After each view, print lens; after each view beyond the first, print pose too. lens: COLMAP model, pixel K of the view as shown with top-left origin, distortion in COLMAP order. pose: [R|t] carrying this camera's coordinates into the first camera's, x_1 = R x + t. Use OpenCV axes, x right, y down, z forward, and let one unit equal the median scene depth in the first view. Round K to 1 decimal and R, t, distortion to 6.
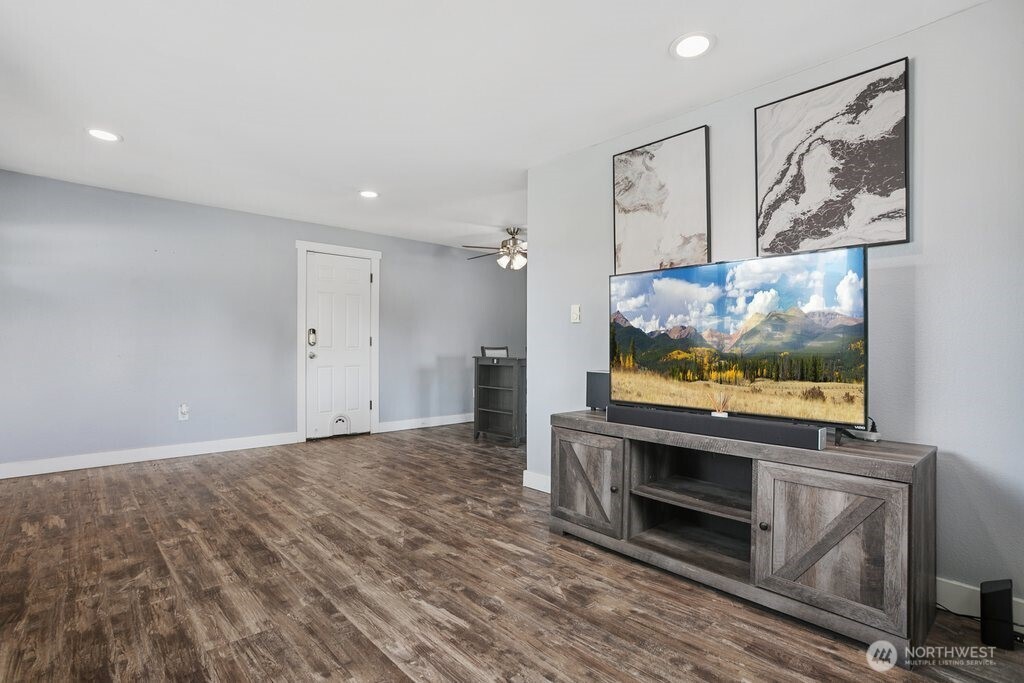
lens RADIAL K [[489.4, 0, 507.5], [0, 489.4, 343.2], [0, 0, 1]] dist [-0.055393, 0.027051]
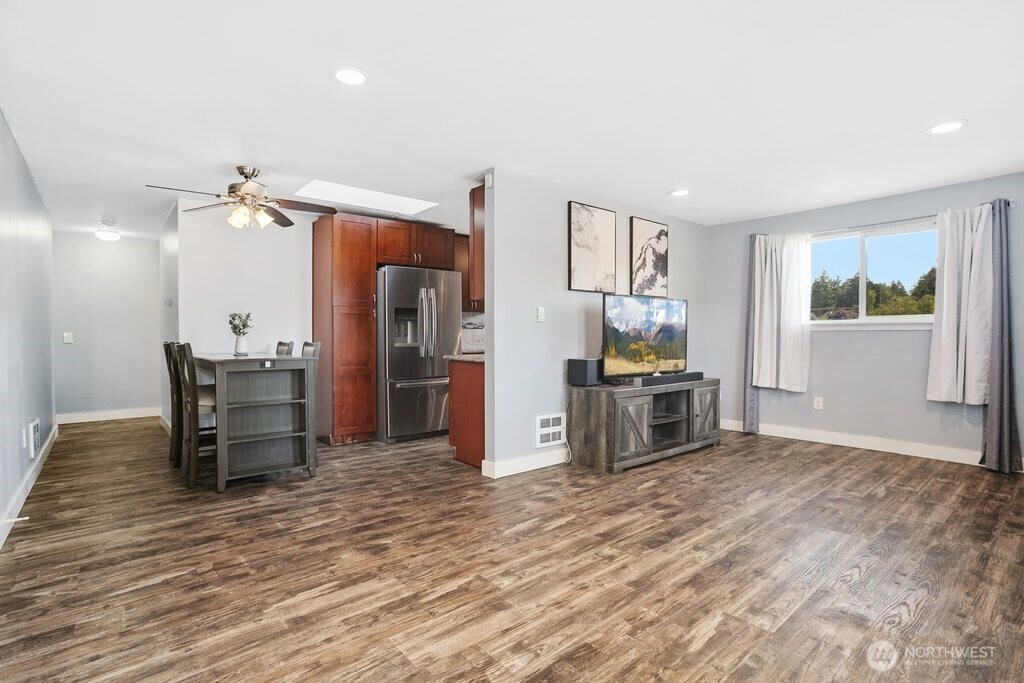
lens RADIAL K [[495.5, 0, 510.0], [0, 495.5, 342.6], [0, 0, 1]] dist [-0.066847, 0.029323]
pose [[0.046722, -0.020100, 0.998706, -1.398760], [-0.006600, 0.999770, 0.020430, -0.017394], [-0.998886, -0.007546, 0.046579, 1.310553]]
